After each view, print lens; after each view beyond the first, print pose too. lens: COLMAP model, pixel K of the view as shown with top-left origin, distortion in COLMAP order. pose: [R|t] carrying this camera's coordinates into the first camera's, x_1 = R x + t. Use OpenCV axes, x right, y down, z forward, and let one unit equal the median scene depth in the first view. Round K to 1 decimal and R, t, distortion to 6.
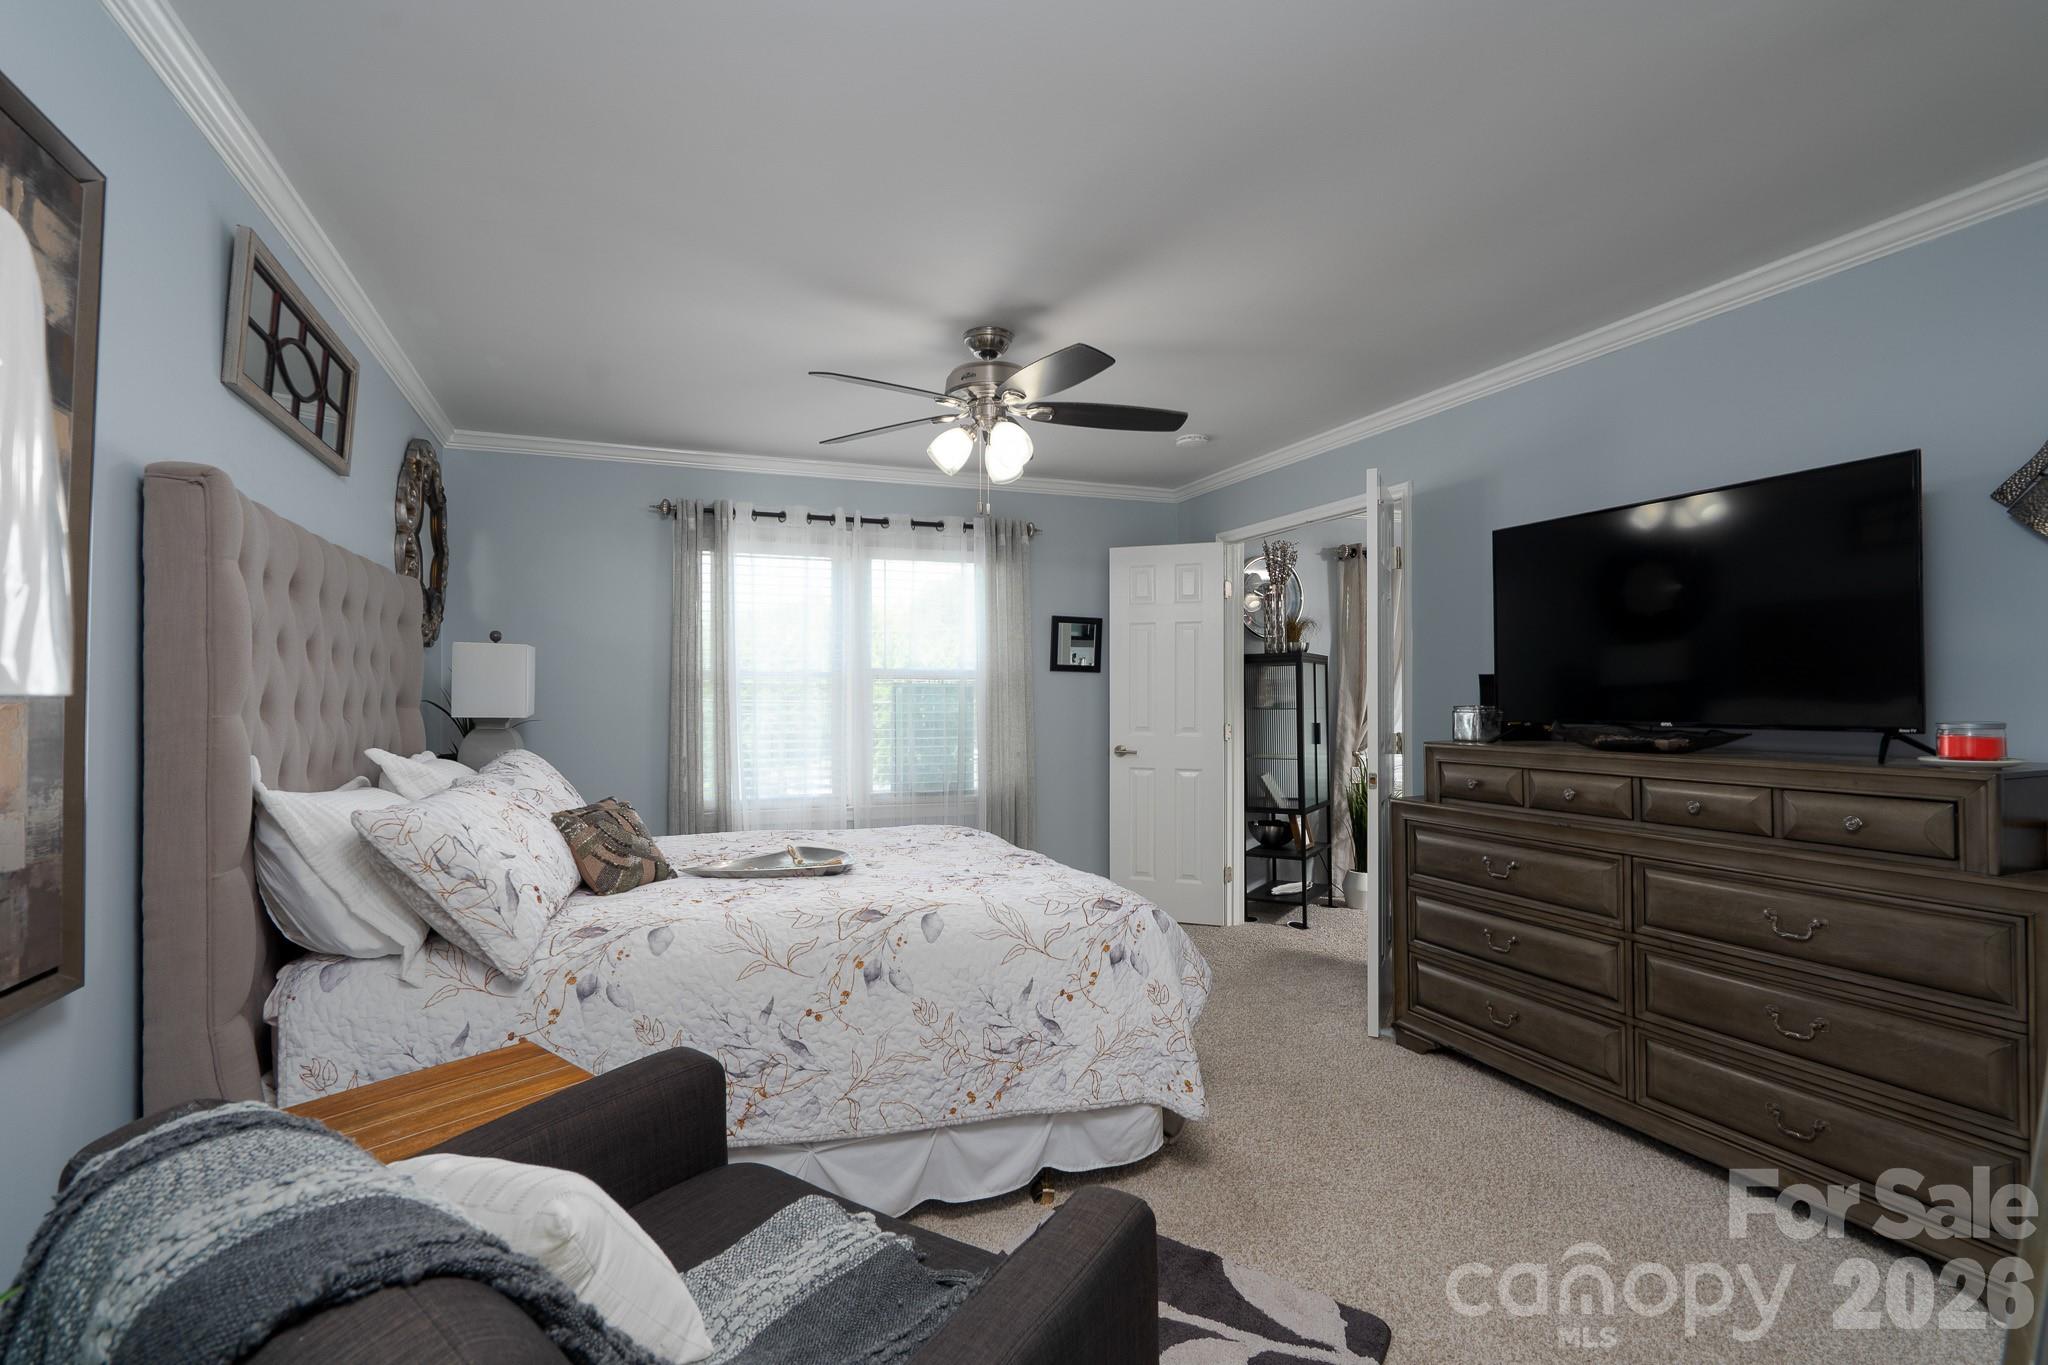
lens RADIAL K [[964.6, 0, 997.5], [0, 964.6, 688.3], [0, 0, 1]] dist [-0.000757, 0.000242]
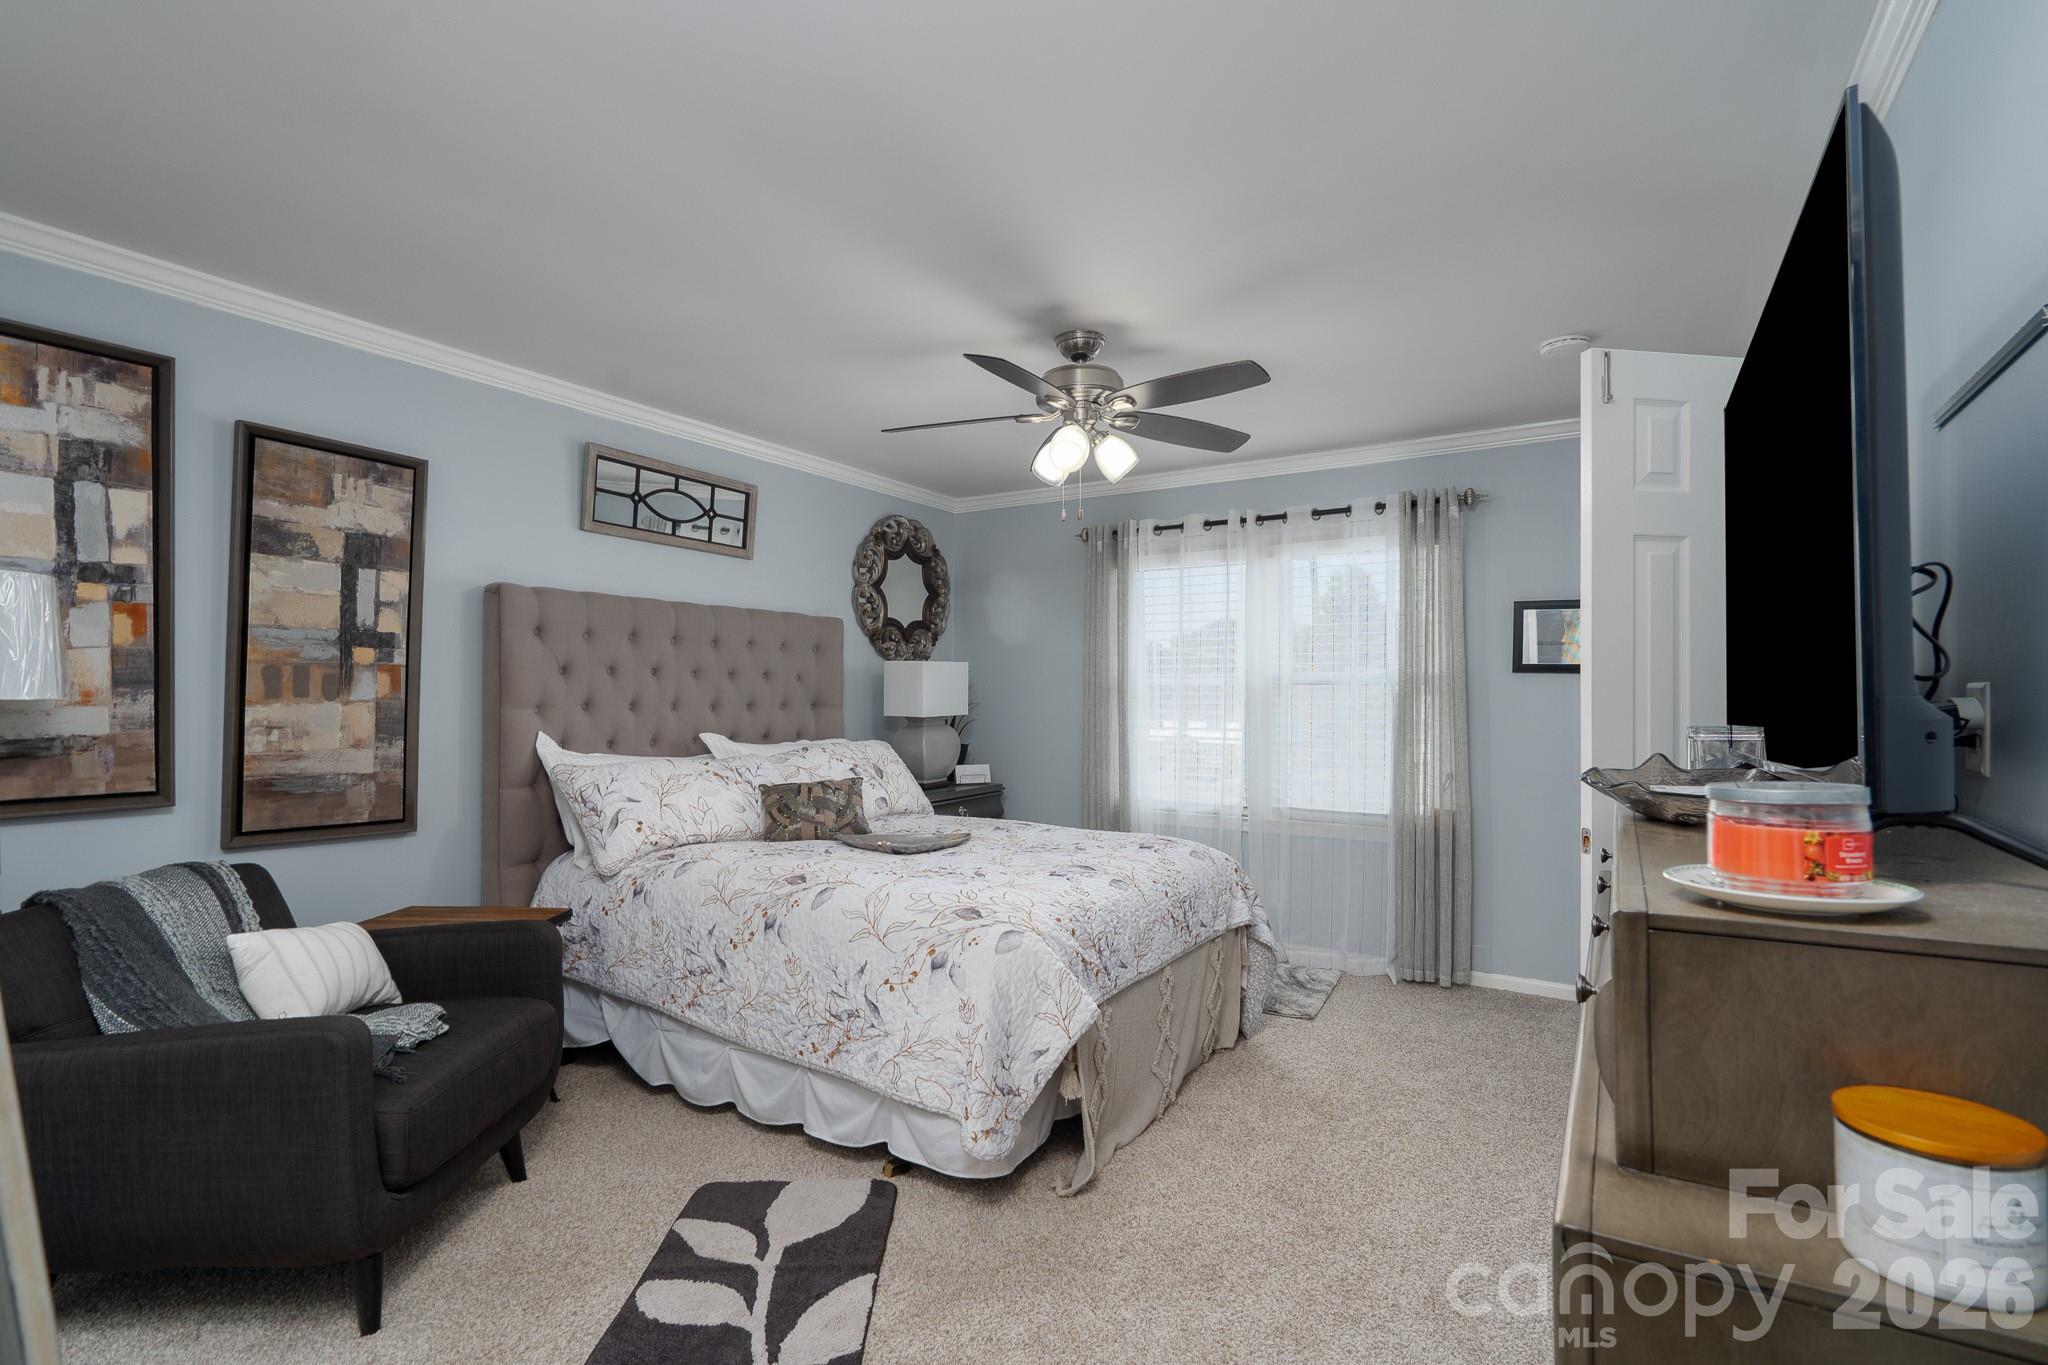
lens RADIAL K [[964.6, 0, 997.5], [0, 964.6, 688.3], [0, 0, 1]] dist [-0.000757, 0.000242]
pose [[0.599683, -0.003854, -0.800229, 0.962268], [0.000737, 0.999991, -0.004263, -0.003759], [0.800237, 0.001966, 0.599680, 0.443903]]
